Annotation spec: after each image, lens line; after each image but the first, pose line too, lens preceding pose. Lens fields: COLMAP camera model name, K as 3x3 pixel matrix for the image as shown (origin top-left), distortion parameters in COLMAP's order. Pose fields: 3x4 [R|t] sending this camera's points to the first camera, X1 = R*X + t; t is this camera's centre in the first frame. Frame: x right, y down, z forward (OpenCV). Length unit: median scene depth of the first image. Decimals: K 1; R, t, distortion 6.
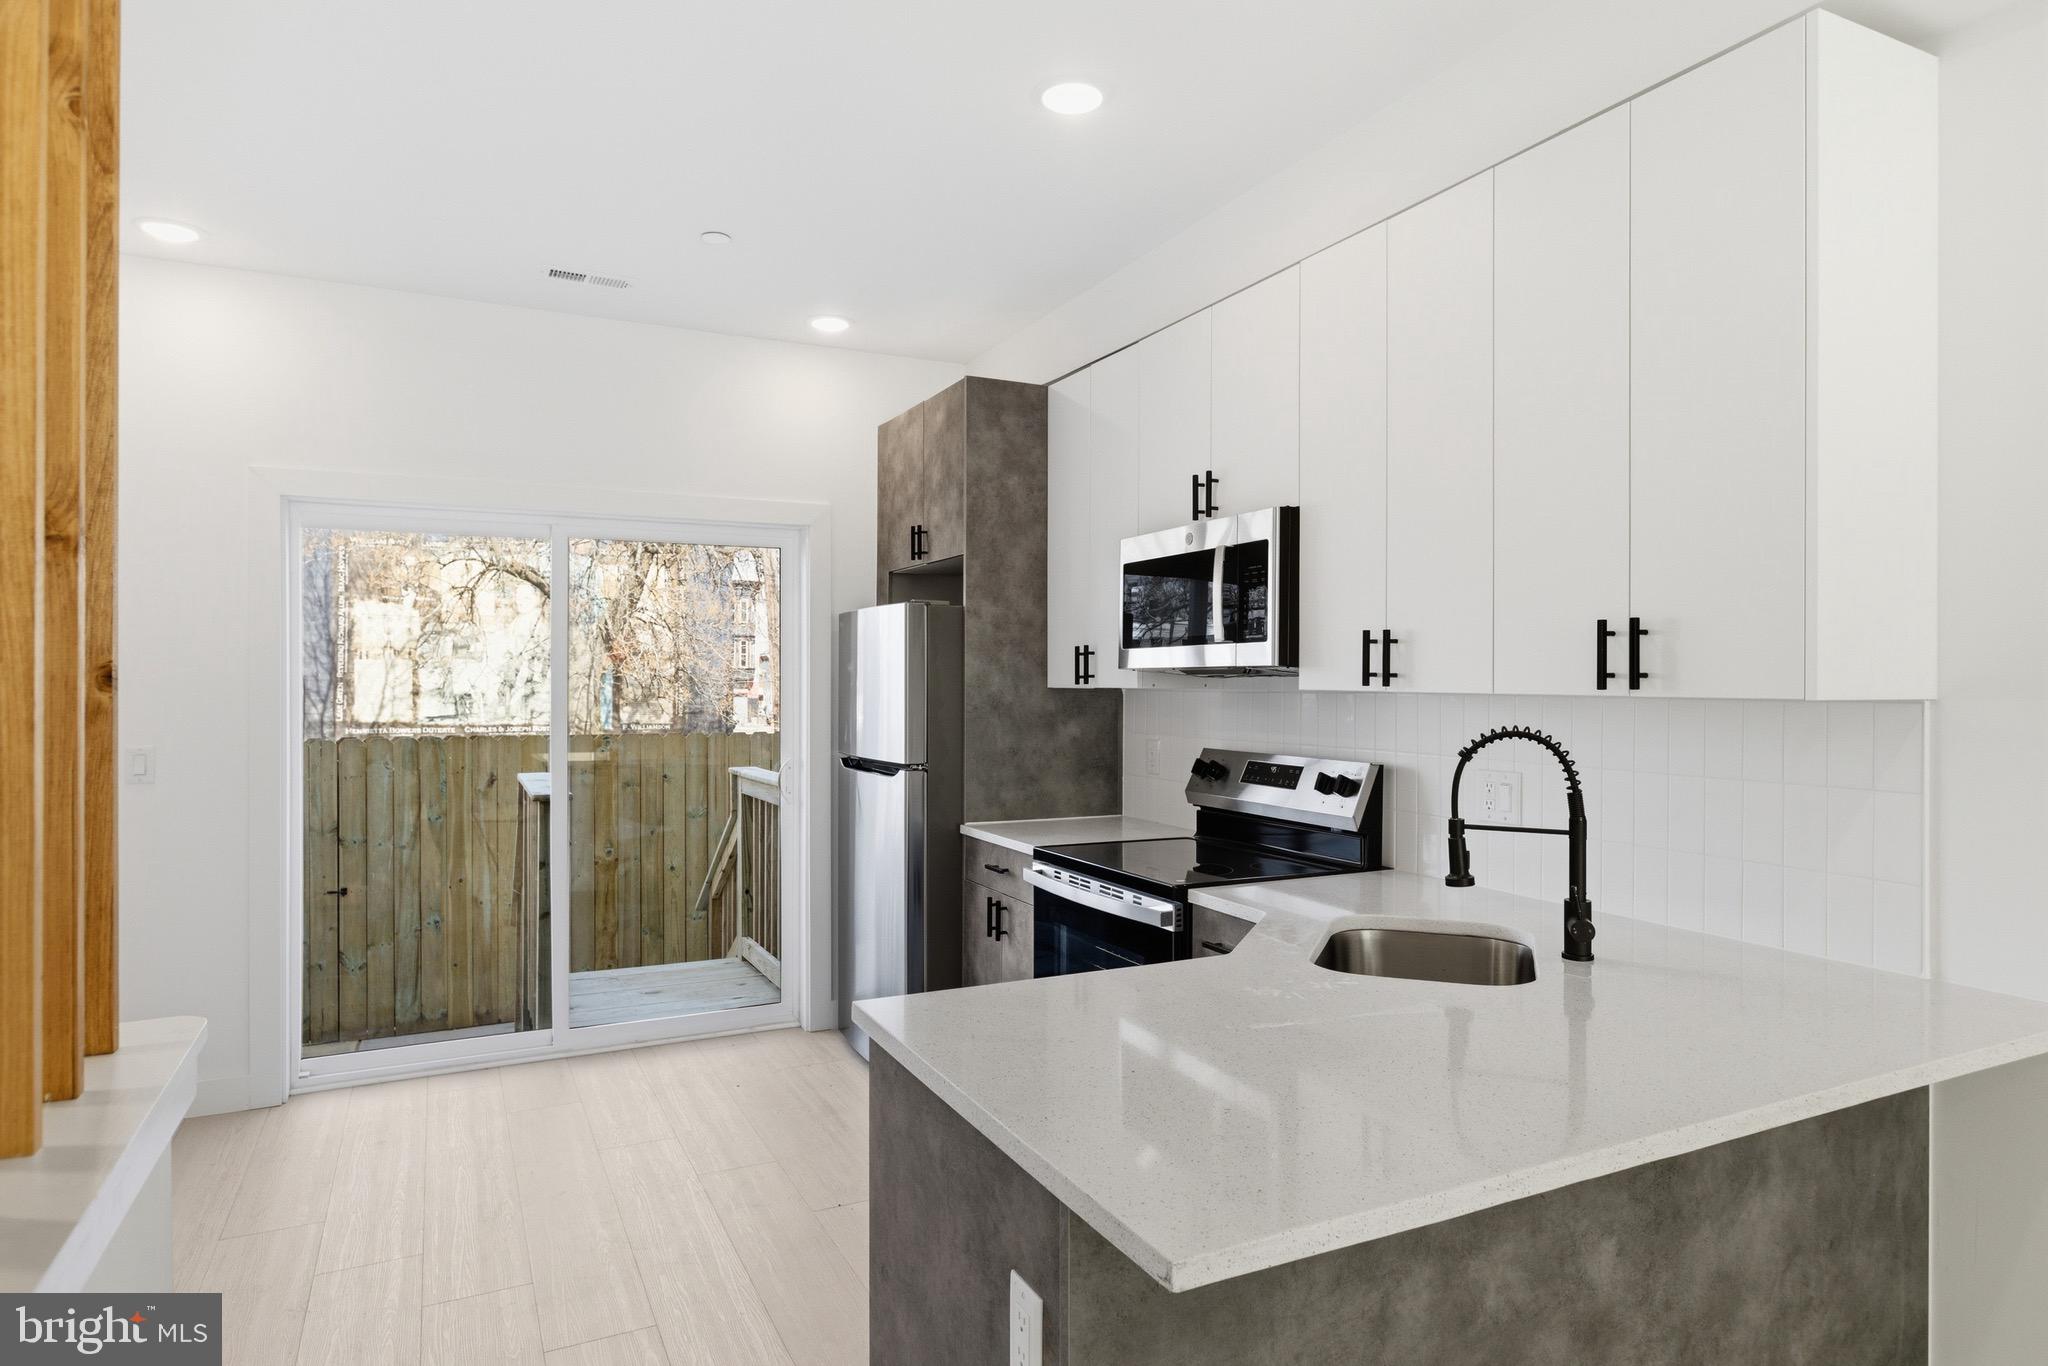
lens RADIAL K [[1149.8, 0, 1024.9], [0, 1149.8, 685.1], [0, 0, 1]] dist [-0.004142, -0.000425]
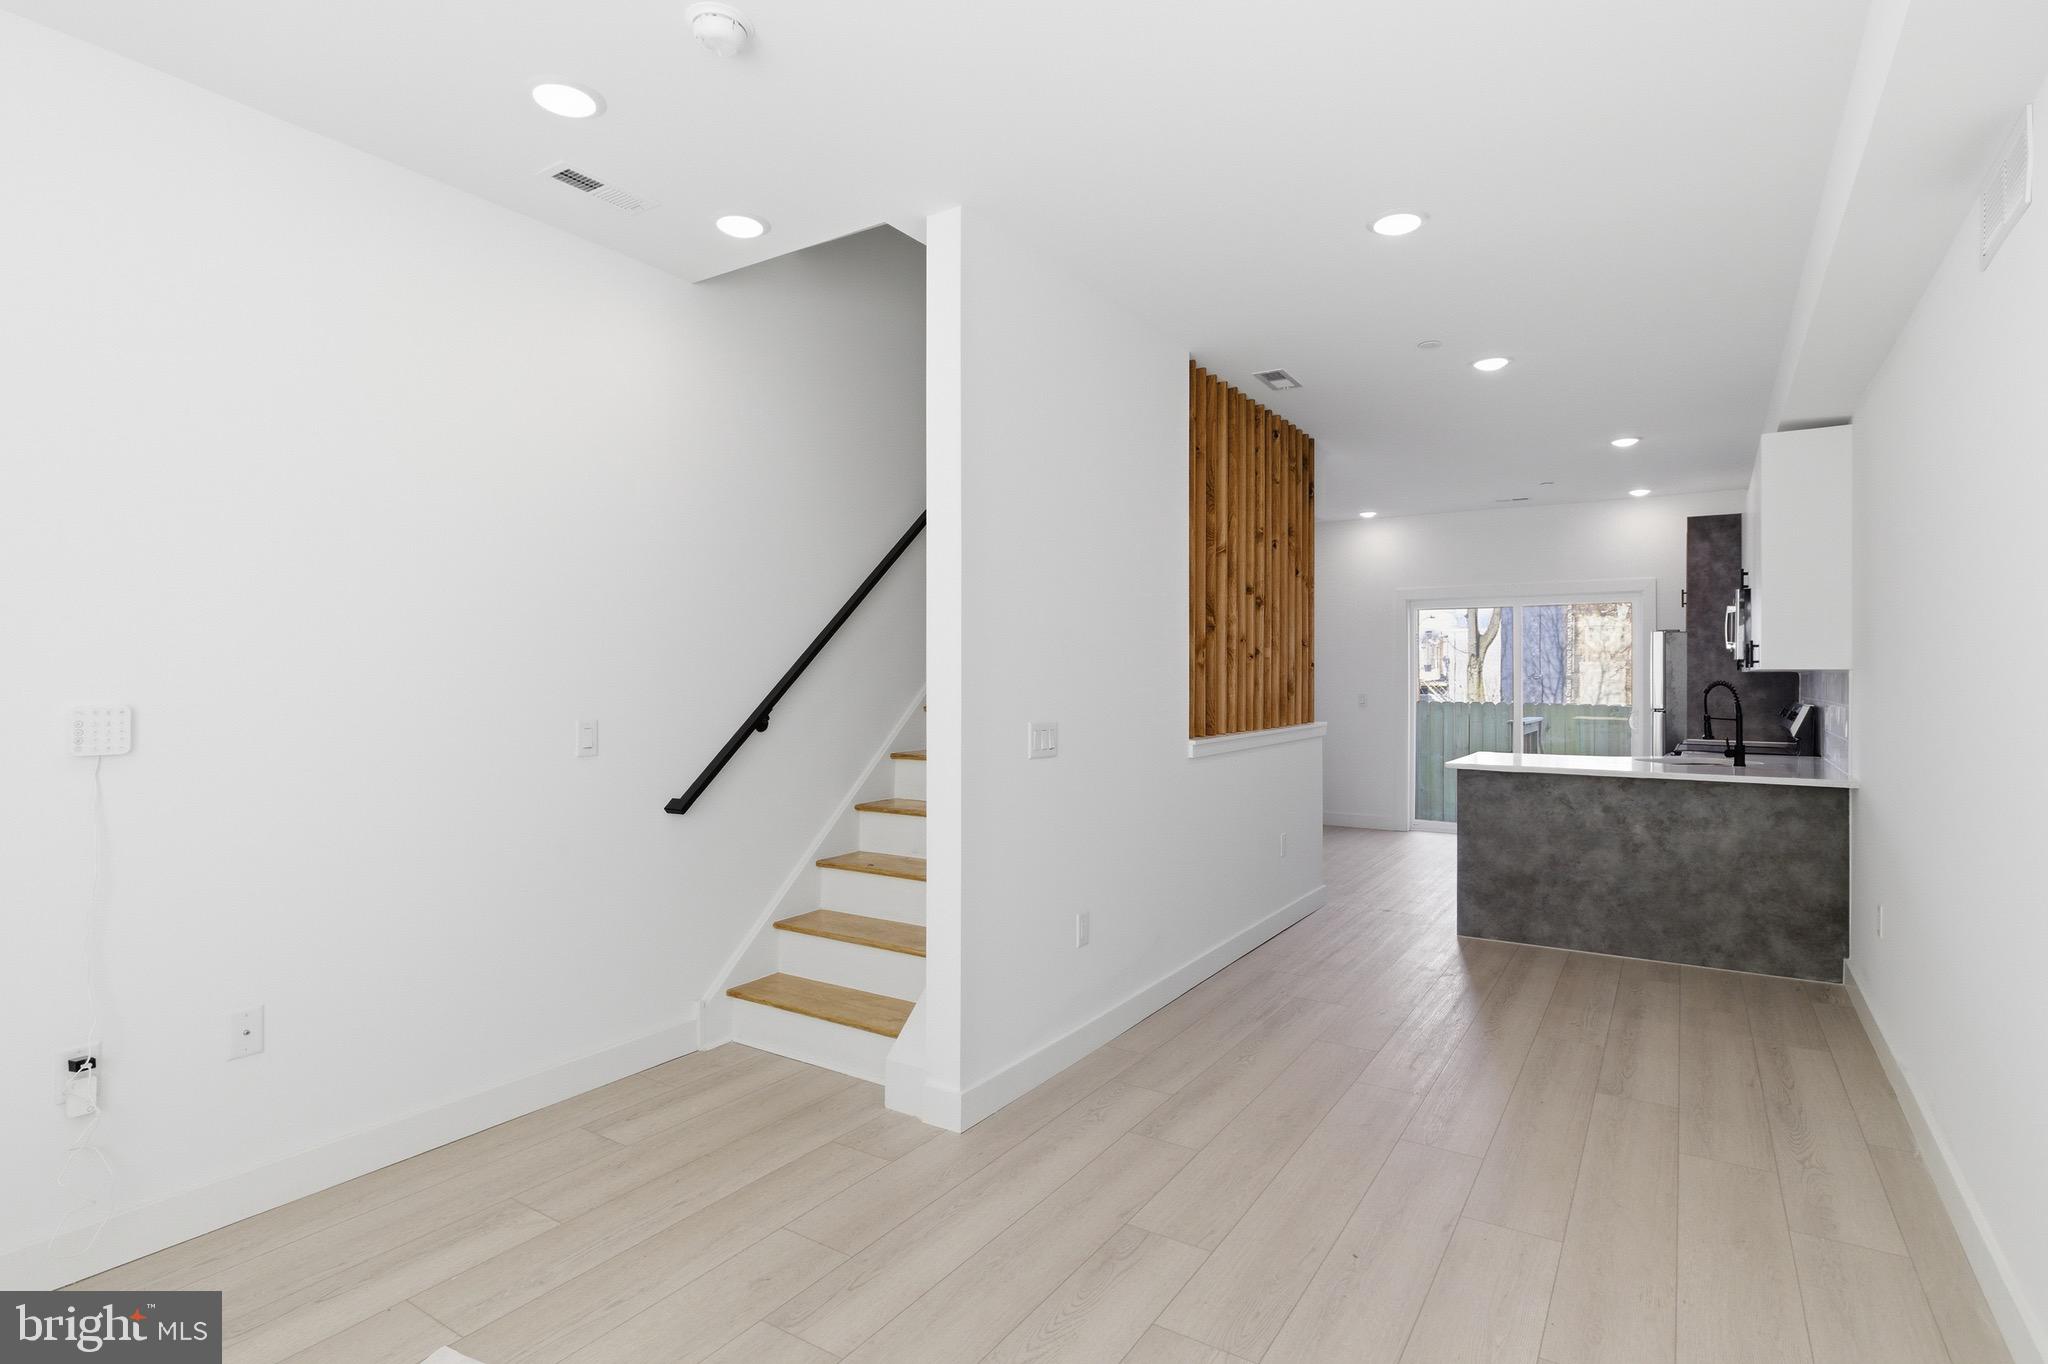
lens RADIAL K [[1045.4, 0, 1026.5], [0, 1045.4, 681.8], [0, 0, 1]] dist [0.002603, 0.000662]
pose [[0.499903, 0.001817, -0.866079, 0.116882], [-0.004733, 0.999989, -0.000633, 0.003089], [0.866068, 0.004416, 0.499906, -0.111619]]
